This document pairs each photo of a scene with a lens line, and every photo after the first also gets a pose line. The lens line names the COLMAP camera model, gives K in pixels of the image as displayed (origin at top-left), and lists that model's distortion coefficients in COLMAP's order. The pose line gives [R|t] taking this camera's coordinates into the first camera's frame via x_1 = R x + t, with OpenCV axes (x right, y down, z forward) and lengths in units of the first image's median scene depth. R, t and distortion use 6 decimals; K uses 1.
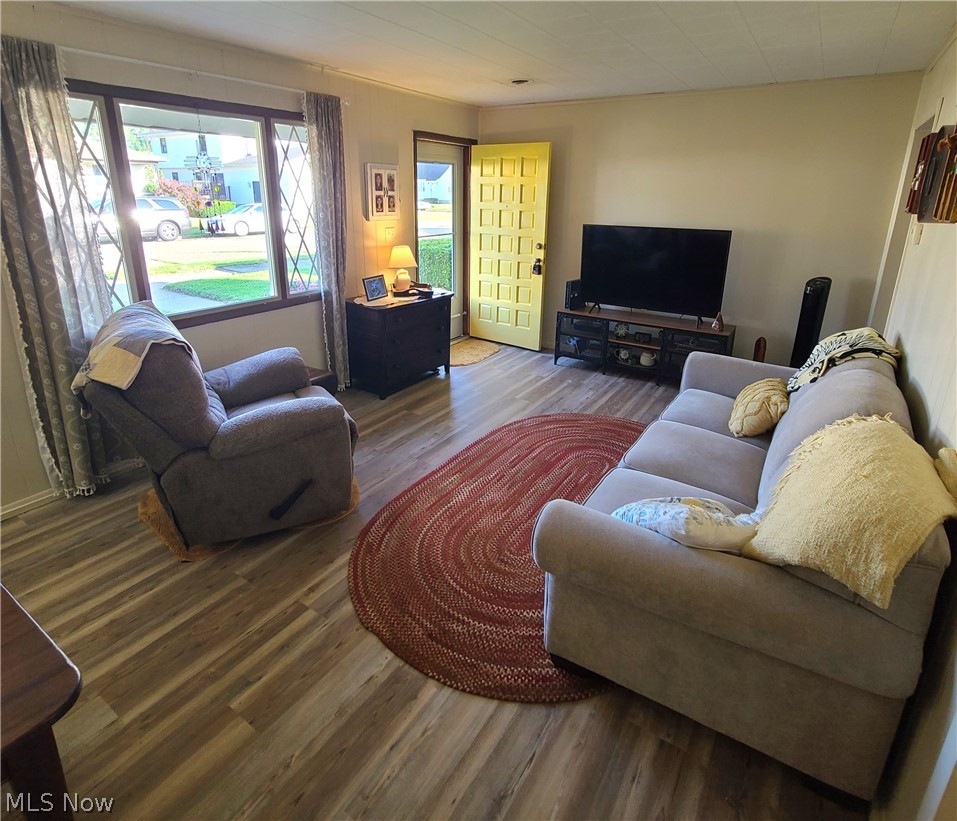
lens RADIAL K [[519.4, 0, 480.3], [0, 519.4, 346.0], [0, 0, 1]] dist [0.001432, -0.002182]
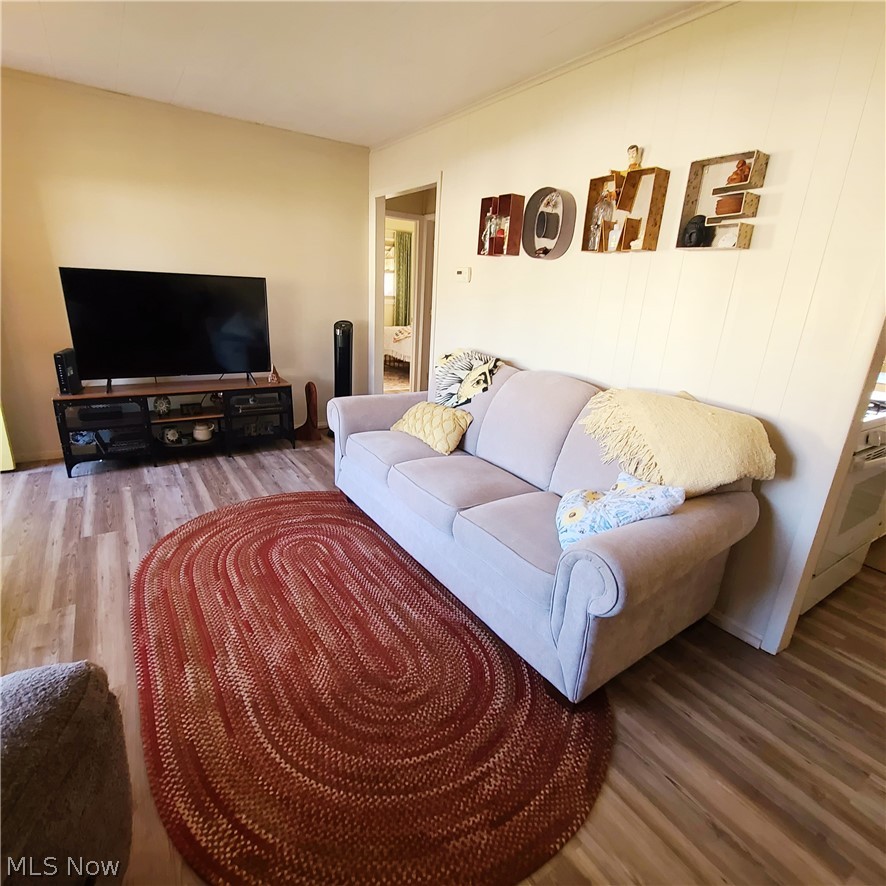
lens RADIAL K [[486.9, 0, 445.6], [0, 486.9, 446.4], [0, 0, 1]] dist [-0.001059, -0.002057]
pose [[0.393503, -0.276786, 0.876667, -0.300356], [0.213699, 0.955019, 0.205602, -0.042356], [-0.894141, 0.106438, 0.434951, 0.388030]]
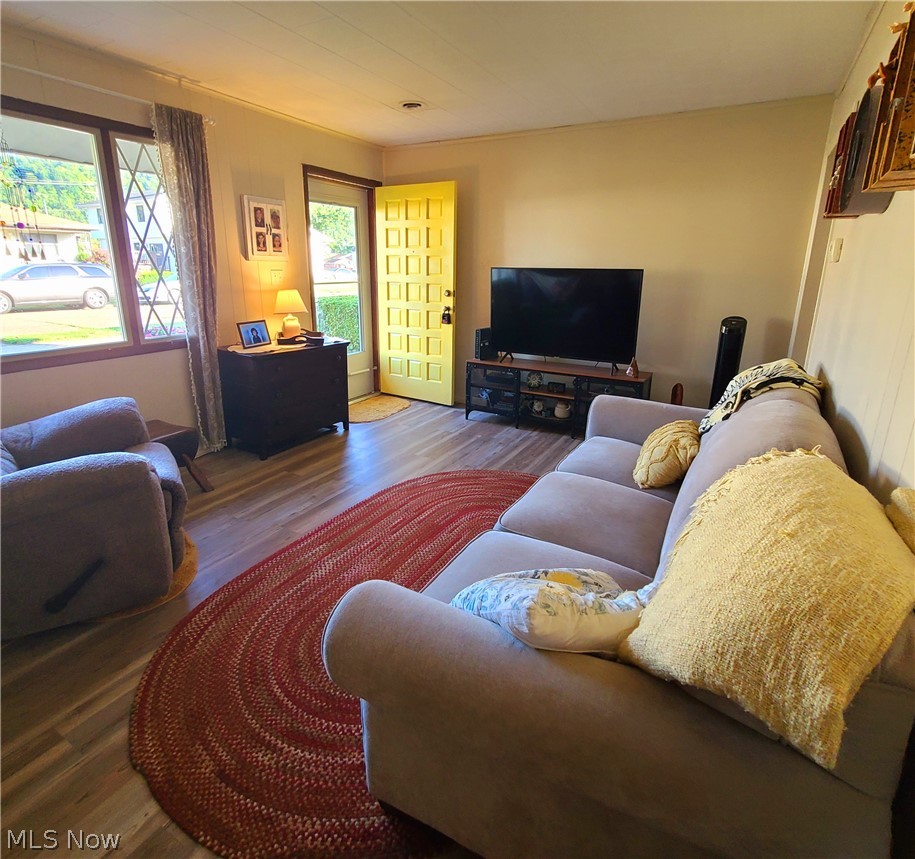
lens RADIAL K [[502.4, 0, 460.4], [0, 502.4, 400.9], [0, 0, 1]] dist [-0.002083, -0.000111]
pose [[0.997802, -0.016852, 0.064089, 0.107706], [0.018412, 0.999547, -0.023827, 0.033654], [-0.063658, 0.024954, 0.997660, 0.145688]]
